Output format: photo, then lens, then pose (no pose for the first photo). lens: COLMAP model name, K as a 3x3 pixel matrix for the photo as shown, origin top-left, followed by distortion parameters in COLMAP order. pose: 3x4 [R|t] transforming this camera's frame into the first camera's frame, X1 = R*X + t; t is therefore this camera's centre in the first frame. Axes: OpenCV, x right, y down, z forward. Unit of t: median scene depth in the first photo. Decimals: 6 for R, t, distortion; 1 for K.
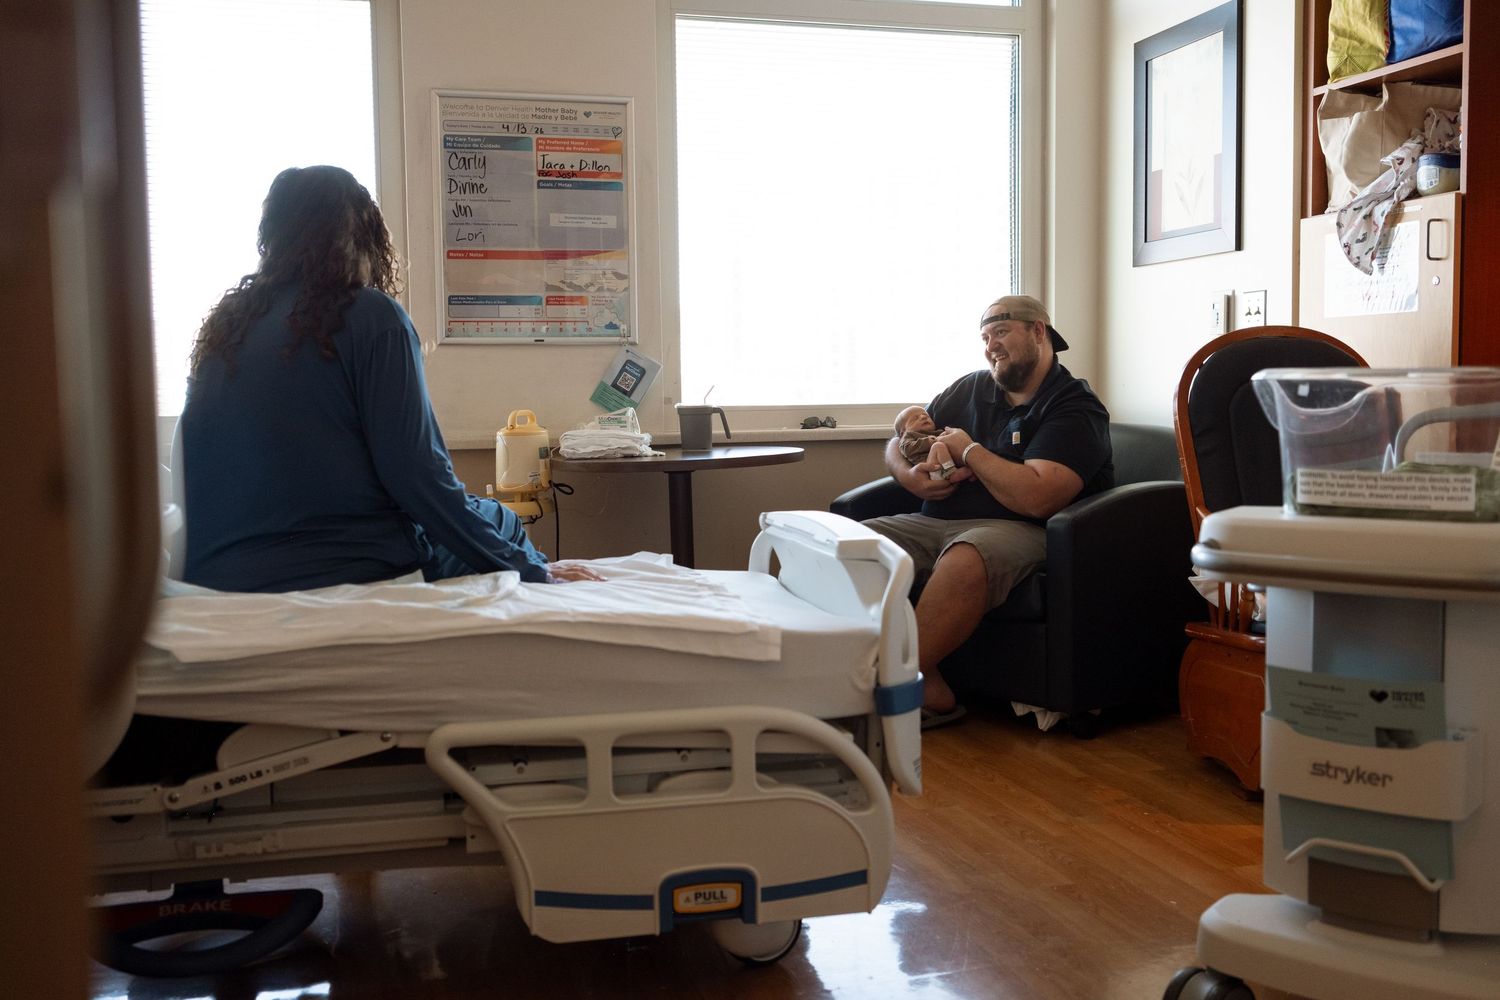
lens RADIAL K [[1525.9, 0, 751.4], [0, 1525.9, 495.2], [0, 0, 1]] dist [0.042001, 0.000000]
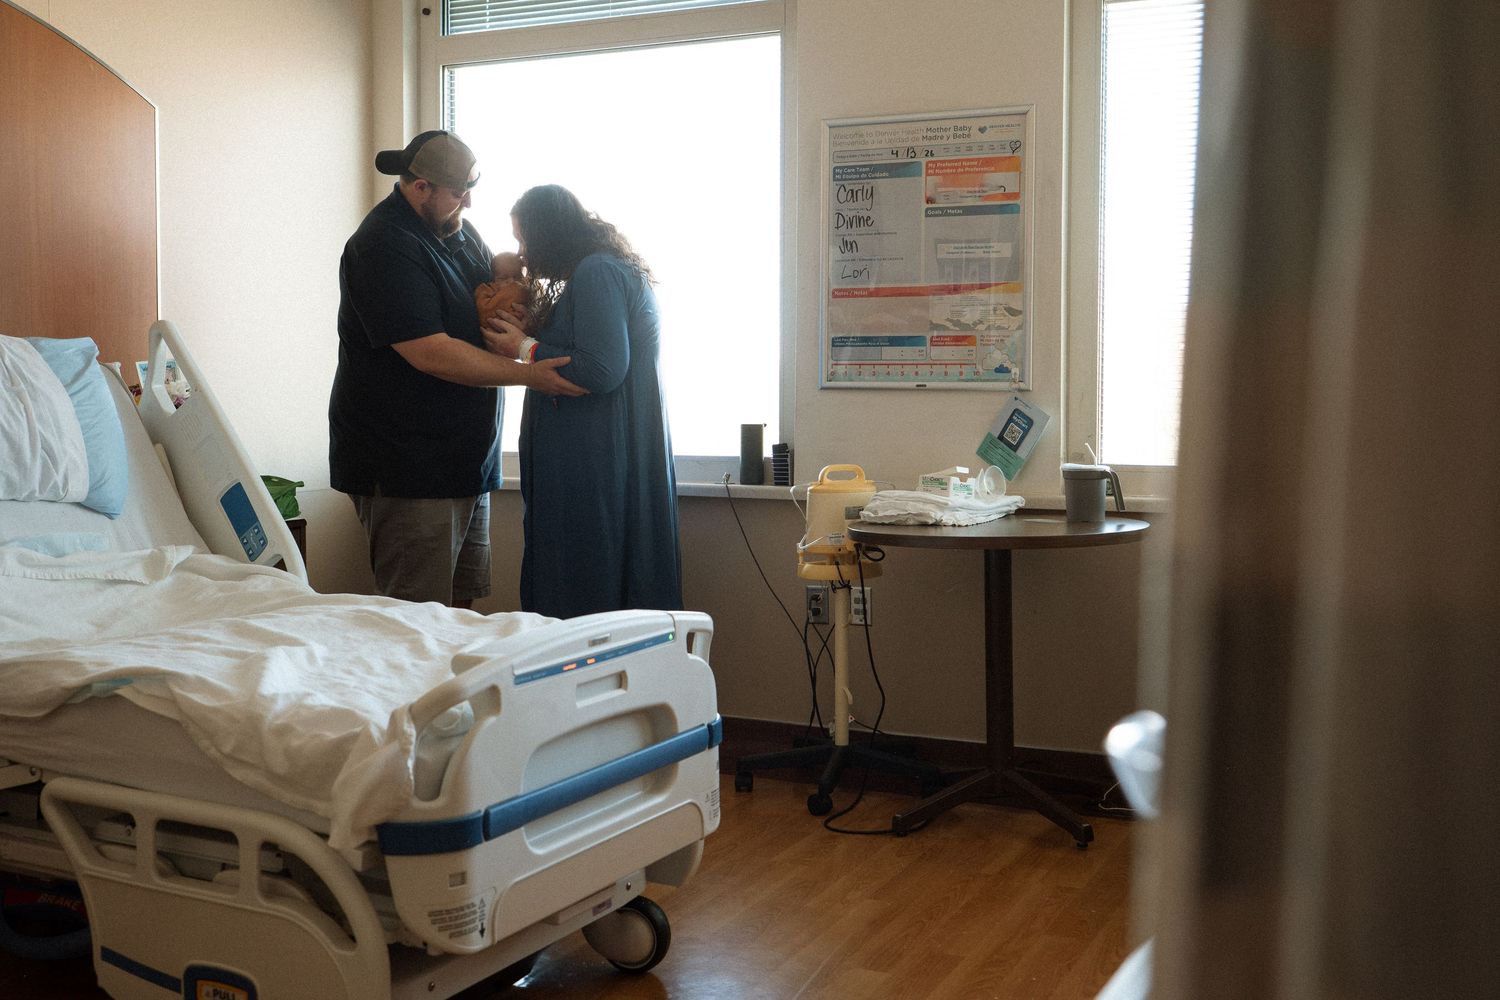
lens RADIAL K [[1634.2, 0, 749.9], [0, 1634.2, 501.4], [0, 0, 1]] dist [-0.055028, 0.000000]
pose [[0.745194, 0.058545, -0.664273, 0.428724], [-0.064664, 0.997788, 0.015397, -0.041957], [0.663705, 0.031481, 0.747332, 0.220899]]
